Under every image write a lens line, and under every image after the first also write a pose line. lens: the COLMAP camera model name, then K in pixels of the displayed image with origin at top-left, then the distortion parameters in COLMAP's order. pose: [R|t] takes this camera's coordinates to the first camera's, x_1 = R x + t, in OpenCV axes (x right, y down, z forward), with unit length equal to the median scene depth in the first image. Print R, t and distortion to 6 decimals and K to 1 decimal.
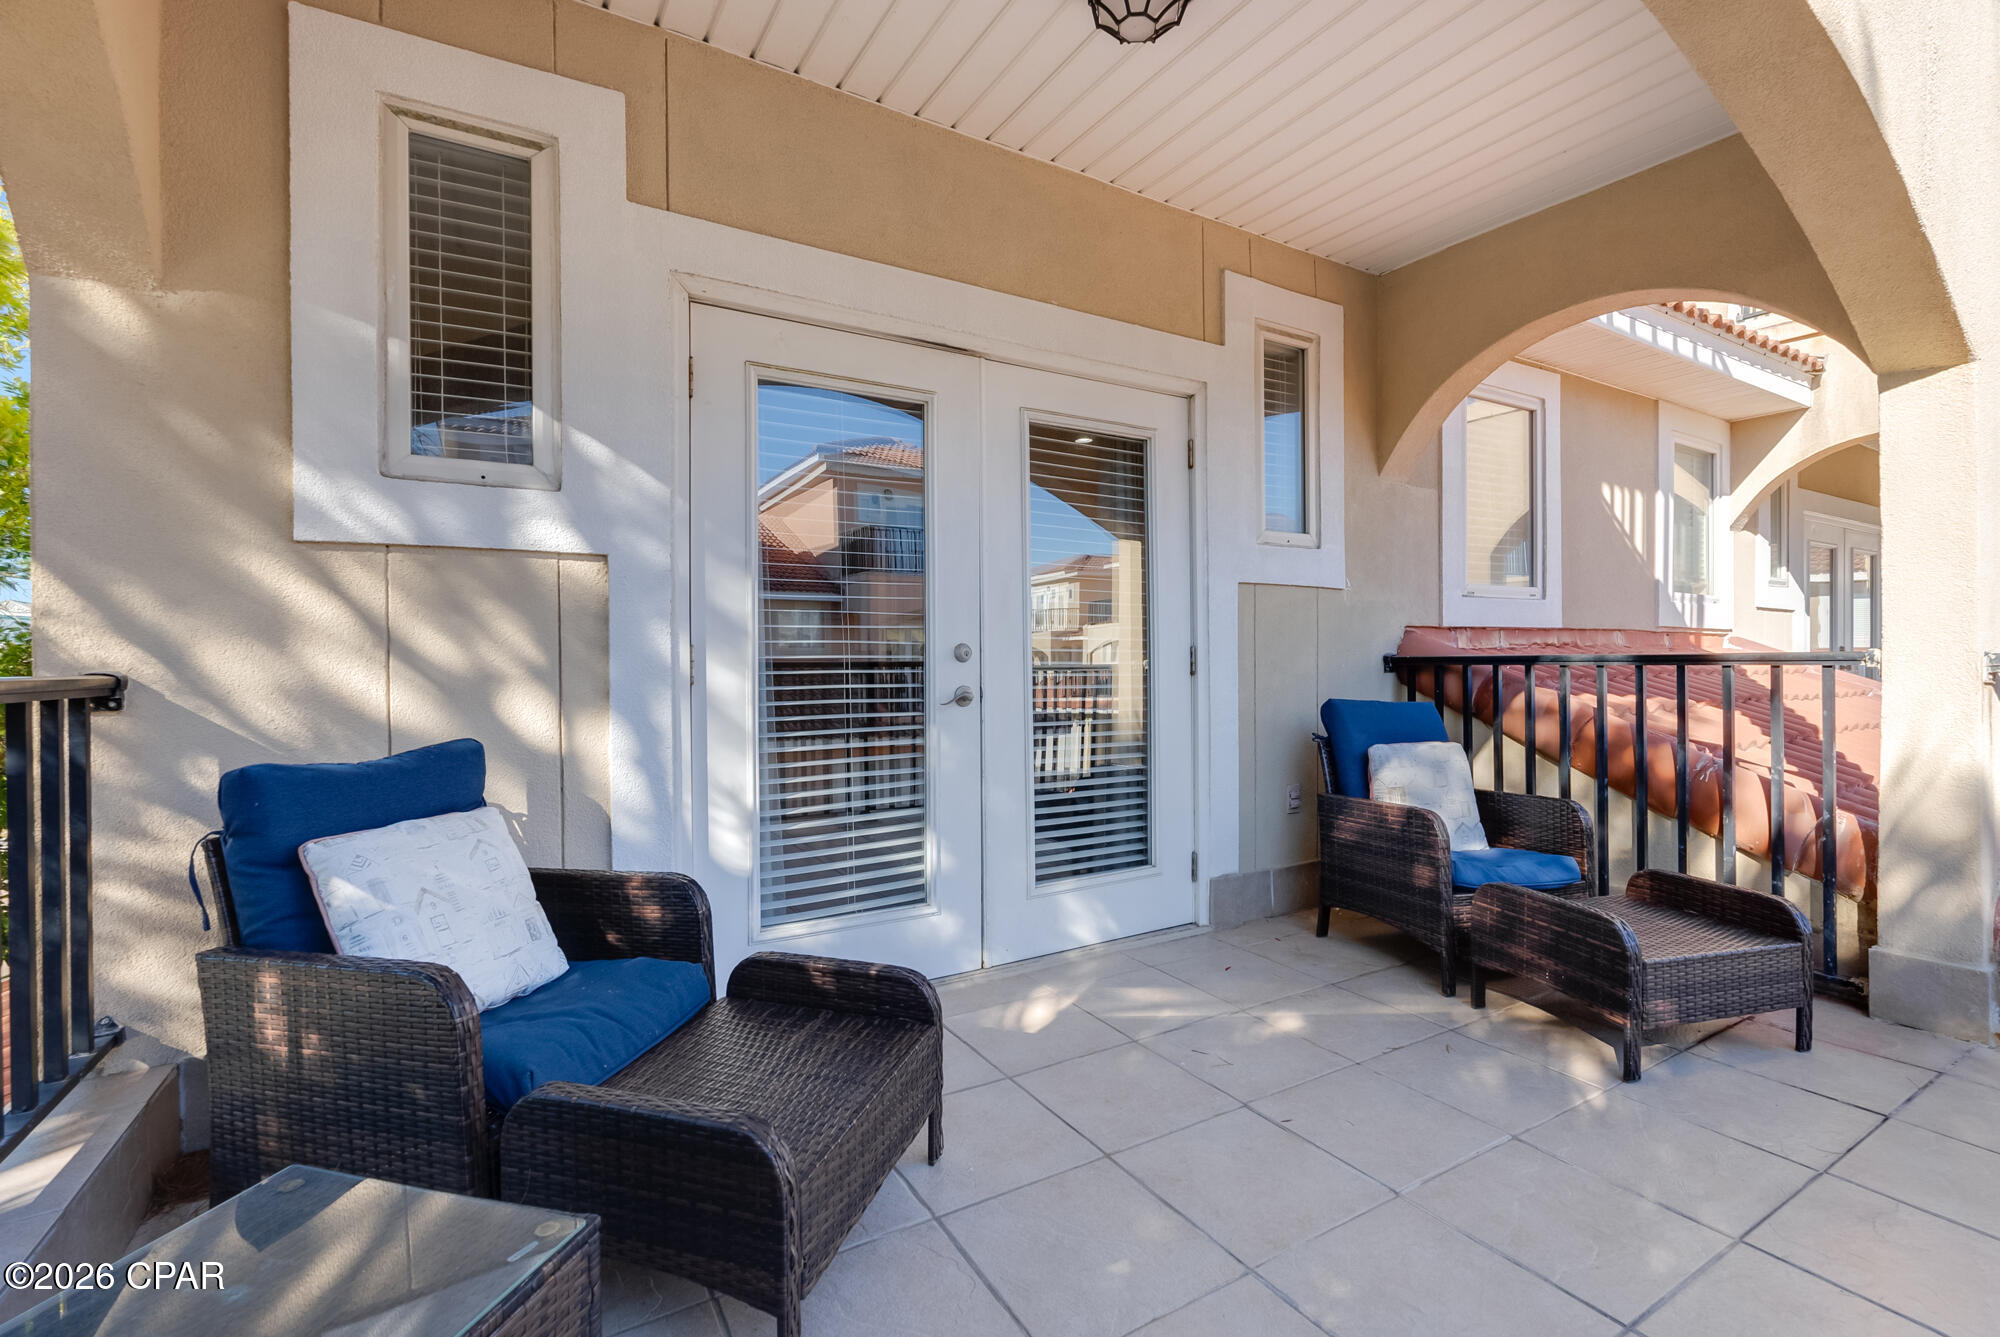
lens RADIAL K [[870.7, 0, 1000.9], [0, 870.7, 671.0], [0, 0, 1]] dist [-0.001528, -0.000337]
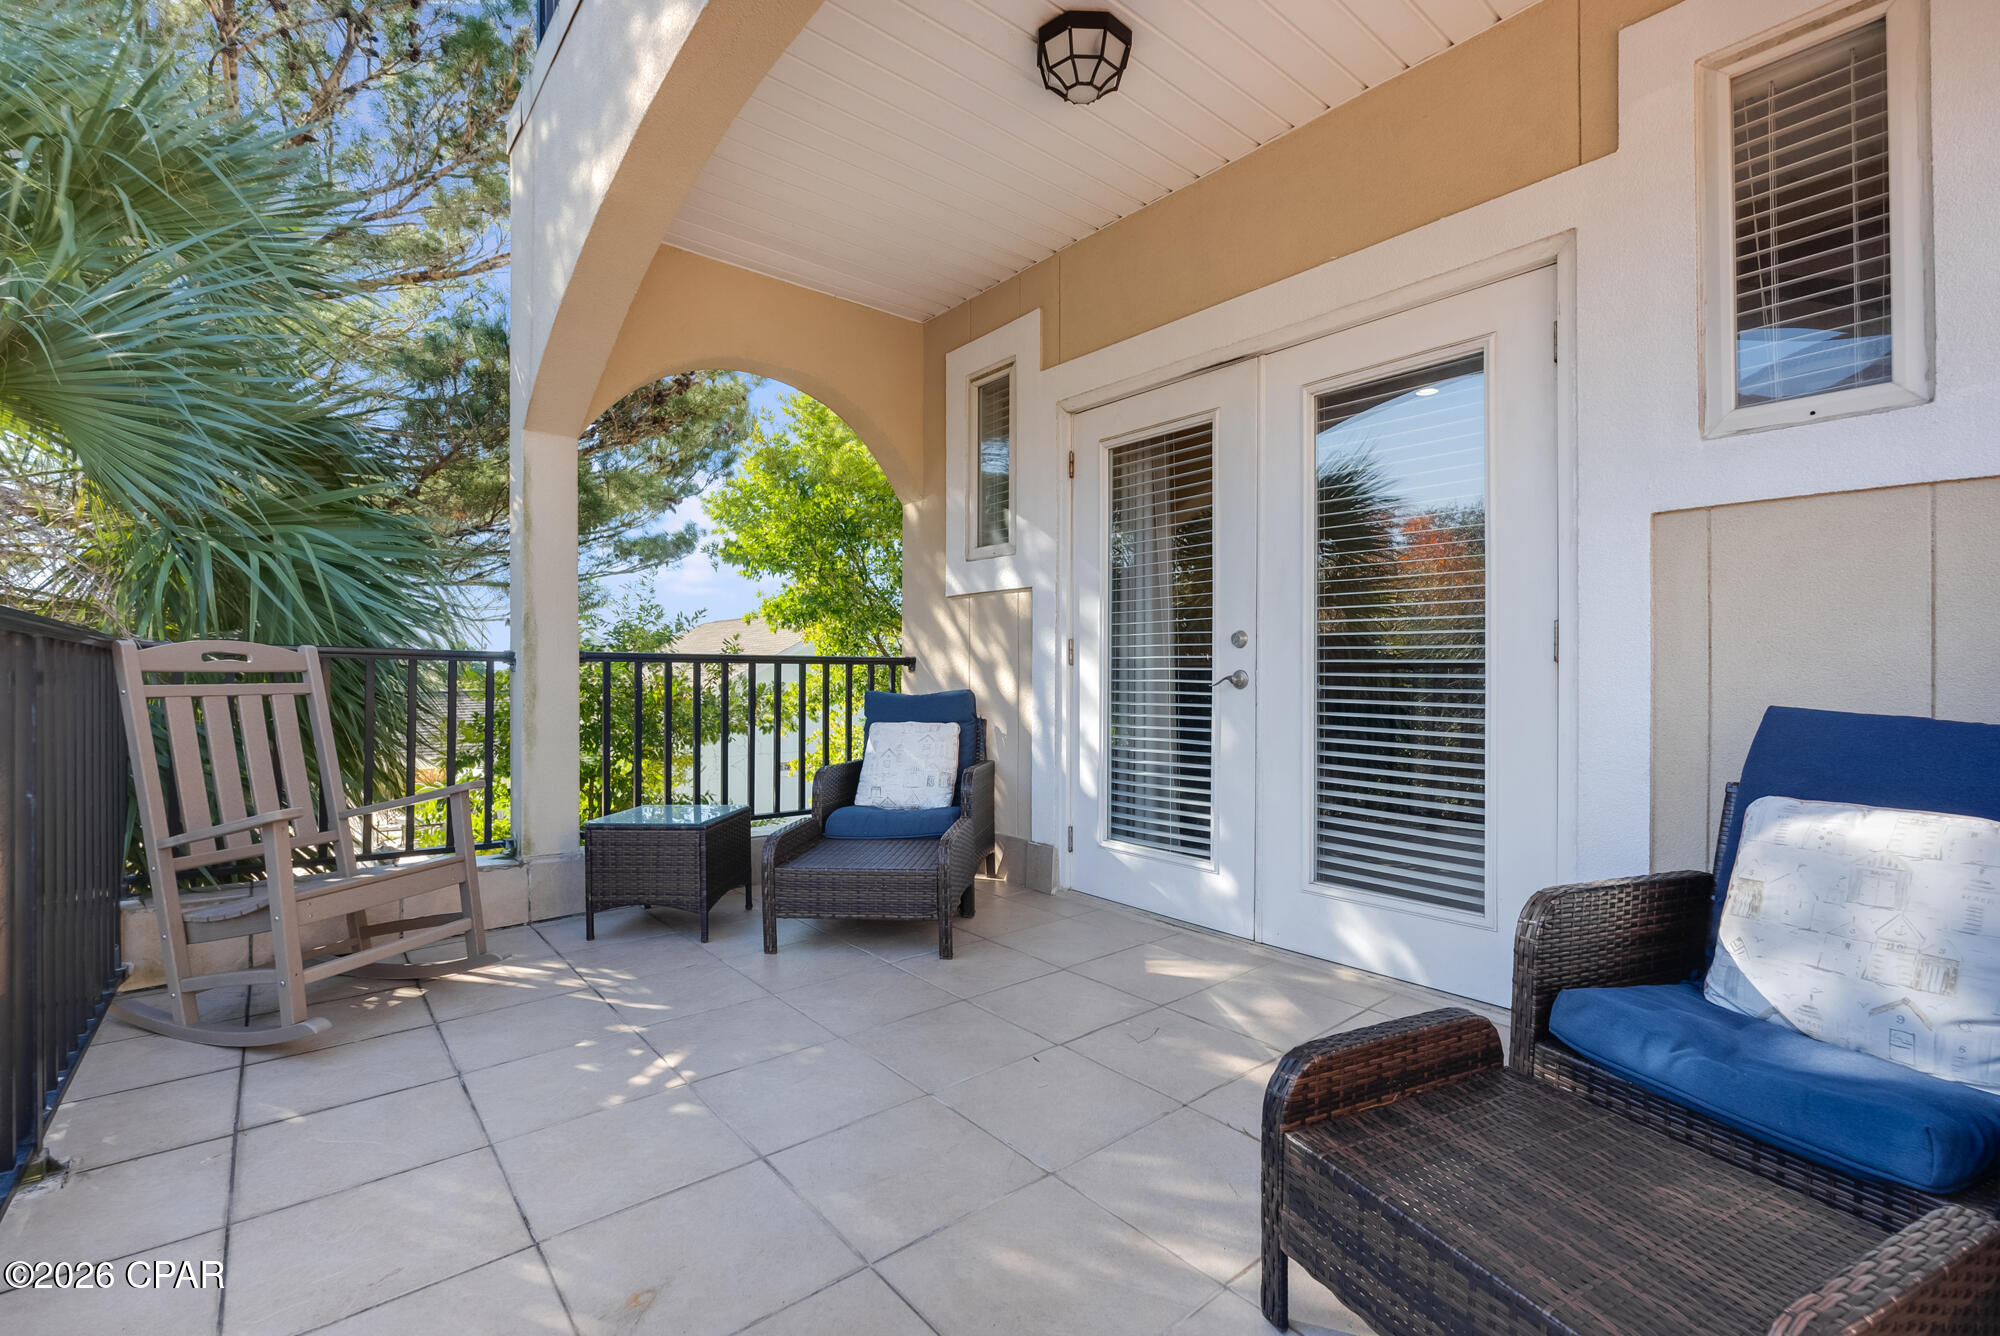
lens RADIAL K [[870.7, 0, 1006.8], [0, 870.7, 666.4], [0, 0, 1]] dist [-0.001528, -0.000337]
pose [[0.175915, 0.001334, -0.984404, 1.020960], [-0.005162, 0.999987, 0.000432, 0.014319], [0.984392, 0.005005, 0.175919, 0.560221]]
